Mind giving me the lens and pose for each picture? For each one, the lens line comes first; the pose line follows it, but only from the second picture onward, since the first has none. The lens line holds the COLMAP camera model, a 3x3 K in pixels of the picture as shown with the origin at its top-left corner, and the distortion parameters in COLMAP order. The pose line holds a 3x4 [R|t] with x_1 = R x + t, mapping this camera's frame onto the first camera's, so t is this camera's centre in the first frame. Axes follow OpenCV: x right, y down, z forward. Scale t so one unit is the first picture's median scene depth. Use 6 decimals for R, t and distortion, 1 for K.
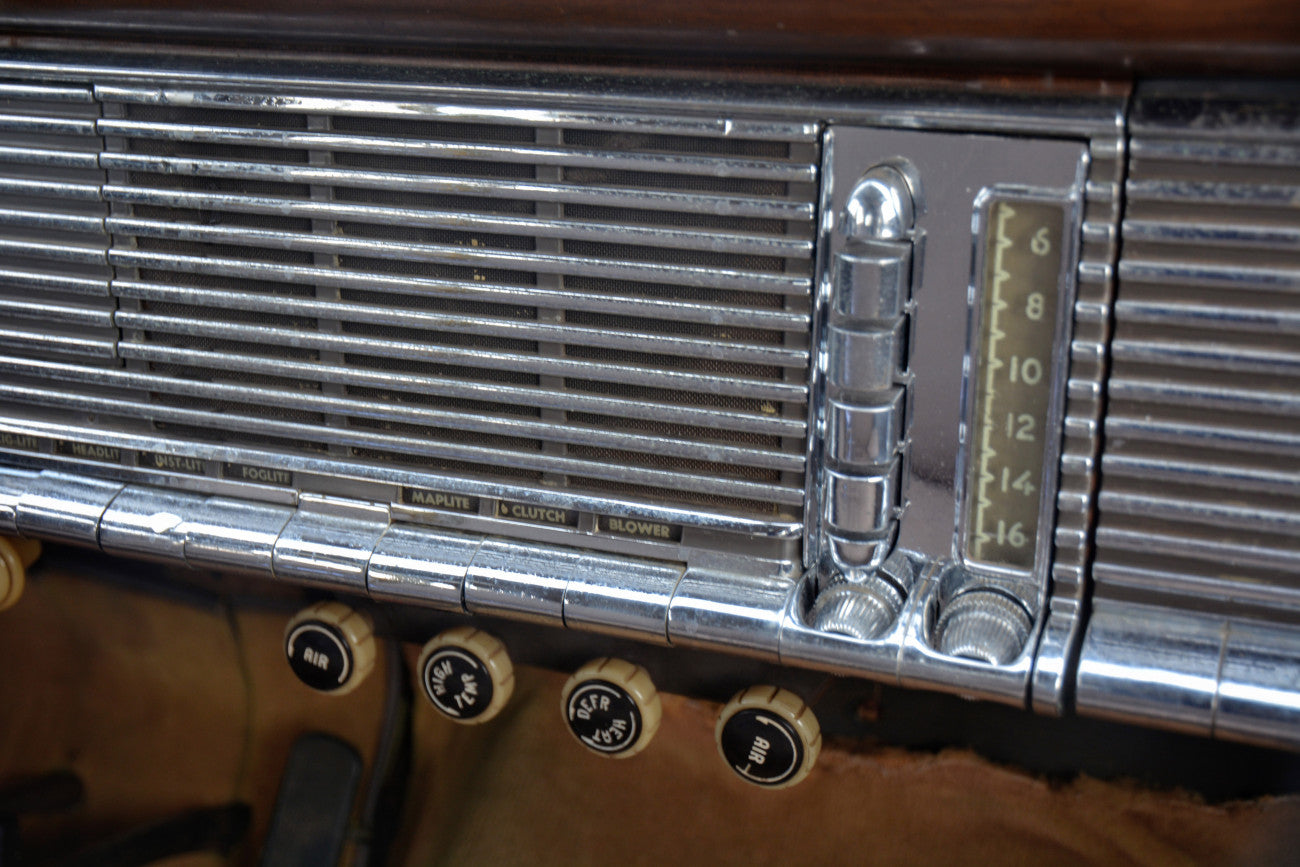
lens RADIAL K [[1632.2, 0, 639.0], [0, 1632.2, 432.2], [0, 0, 1]] dist [0.049369, 0.183350]
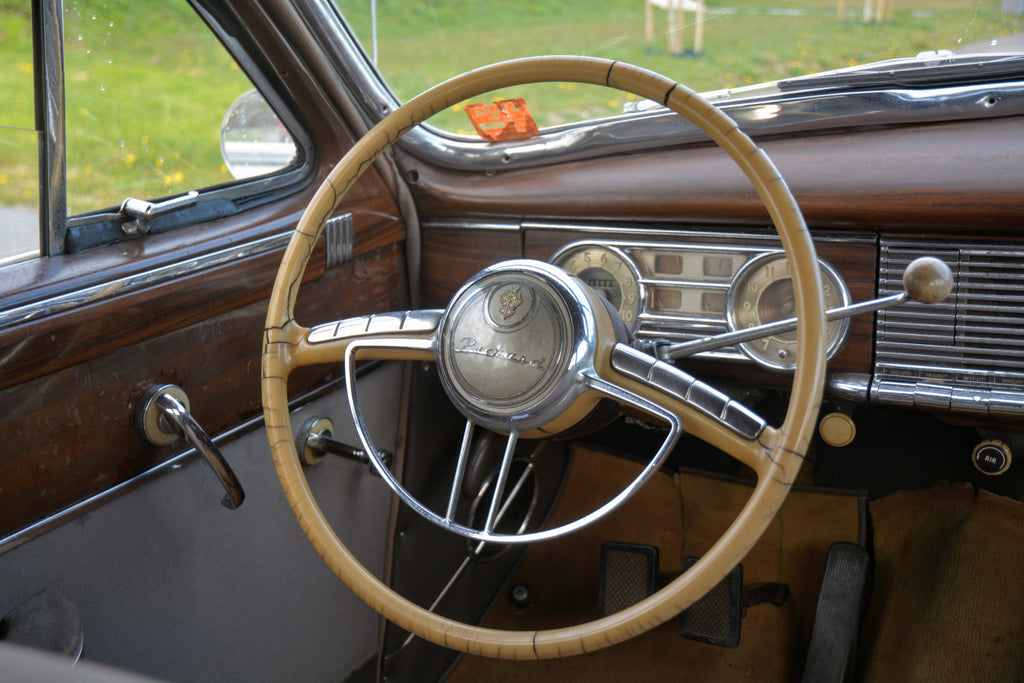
lens RADIAL K [[1219.5, 0, 509.4], [0, 1219.5, 367.0], [0, 0, 1]] dist [0.009981, 0.241089]
pose [[0.990428, -0.010427, -0.137636, -0.801353], [-0.000772, 0.996709, -0.081062, 0.175160], [0.138028, 0.080392, 0.987160, -1.239264]]
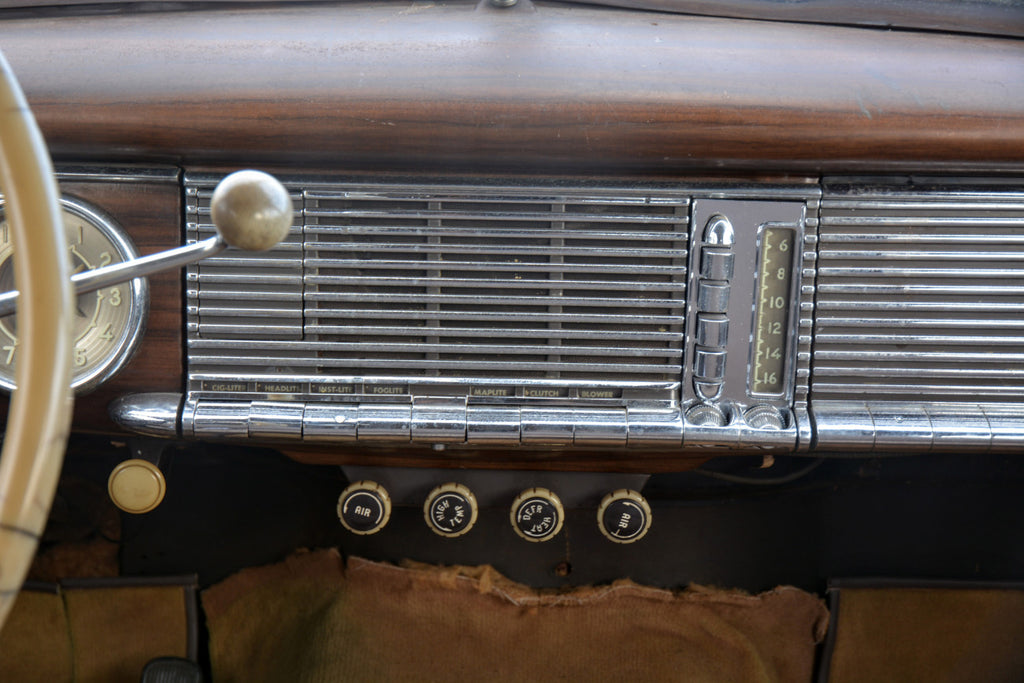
lens RADIAL K [[1372.9, 0, 512.0], [0, 1372.9, 341.5], [0, 0, 1]] dist [0.061821, 0.343336]
pose [[0.936480, -0.046467, 0.347630, -0.646037], [0.094284, 0.988052, -0.121919, 0.178335], [-0.337811, 0.146950, 0.929672, -0.545273]]
